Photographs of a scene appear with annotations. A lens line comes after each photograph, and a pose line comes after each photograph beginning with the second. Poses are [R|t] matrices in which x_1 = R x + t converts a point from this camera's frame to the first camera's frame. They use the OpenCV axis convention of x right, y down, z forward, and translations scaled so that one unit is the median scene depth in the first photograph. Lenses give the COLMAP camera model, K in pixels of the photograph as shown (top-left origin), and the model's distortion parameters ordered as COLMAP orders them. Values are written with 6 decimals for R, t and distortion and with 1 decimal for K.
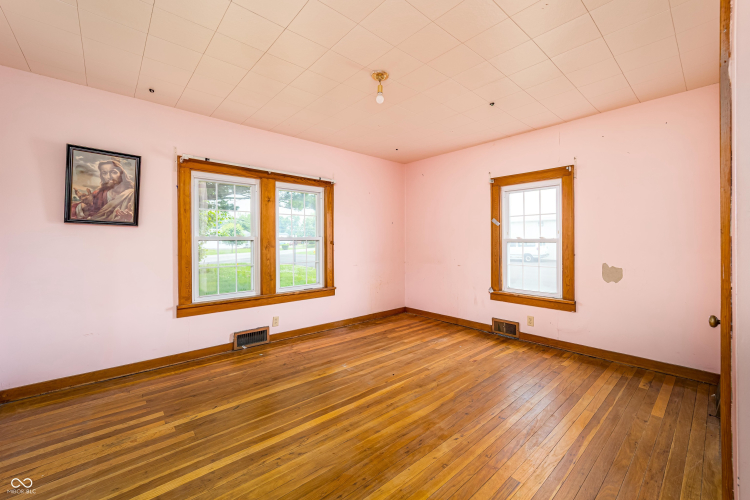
lens RADIAL K [[306.6, 0, 372.0], [0, 306.6, 239.9], [0, 0, 1]] dist [0.000059, -0.000012]
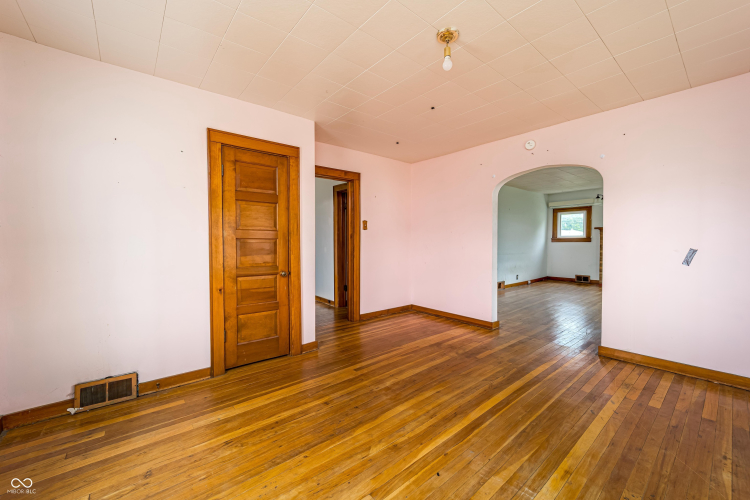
lens RADIAL K [[300.8, 0, 370.1], [0, 300.8, 242.9], [0, 0, 1]] dist [0.000556, 0.000019]
pose [[-0.999386, 0.003375, 0.034872, 0.204716], [0.003583, 0.999976, 0.005917, 0.007621], [-0.034851, 0.006038, -0.999374, 1.819781]]
